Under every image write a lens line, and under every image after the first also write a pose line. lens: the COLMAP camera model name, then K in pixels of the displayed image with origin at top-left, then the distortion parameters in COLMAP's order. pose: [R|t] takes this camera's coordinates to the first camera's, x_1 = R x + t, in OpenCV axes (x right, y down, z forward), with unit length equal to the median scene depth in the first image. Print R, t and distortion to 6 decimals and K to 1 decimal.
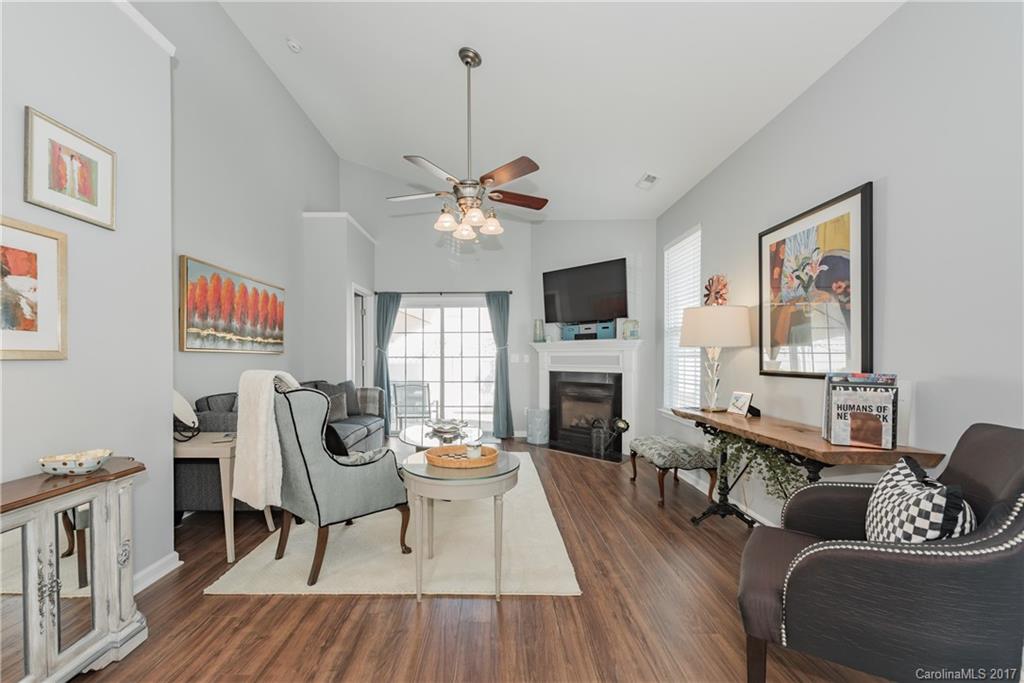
lens RADIAL K [[402.8, 0, 491.0], [0, 402.8, 358.4], [0, 0, 1]] dist [0.014445, -0.003224]
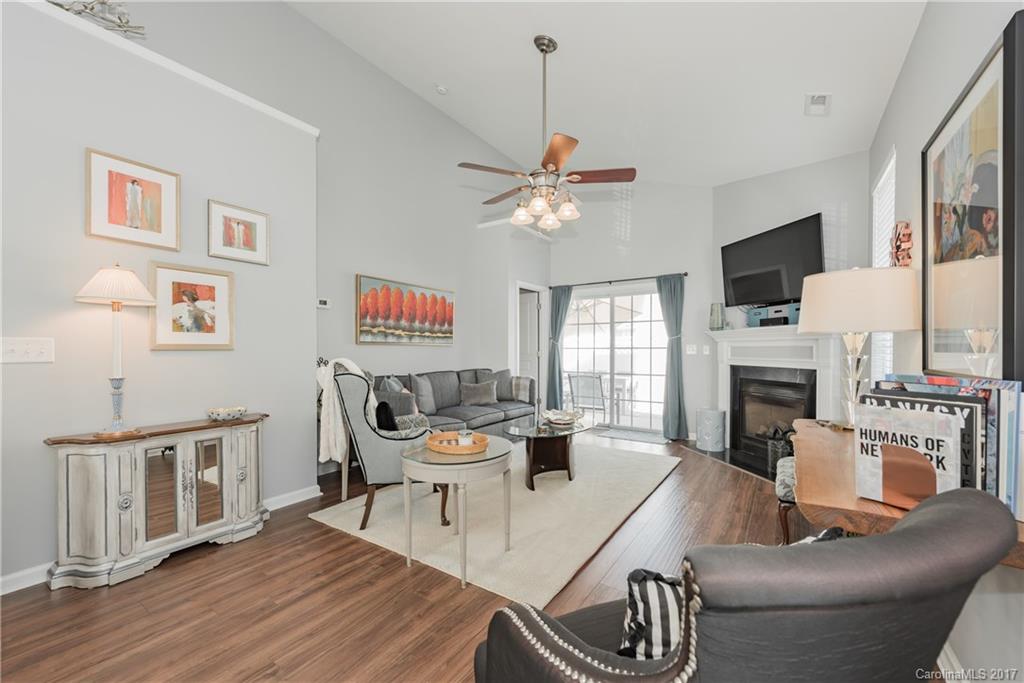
lens RADIAL K [[402.8, 0, 528.4], [0, 402.8, 349.8], [0, 0, 1]] dist [0.014445, -0.003224]
pose [[0.846432, 0.001585, -0.532494, 0.434221], [-0.001159, 0.999999, 0.001134, -0.000285], [0.532495, -0.000342, 0.846433, 0.141153]]
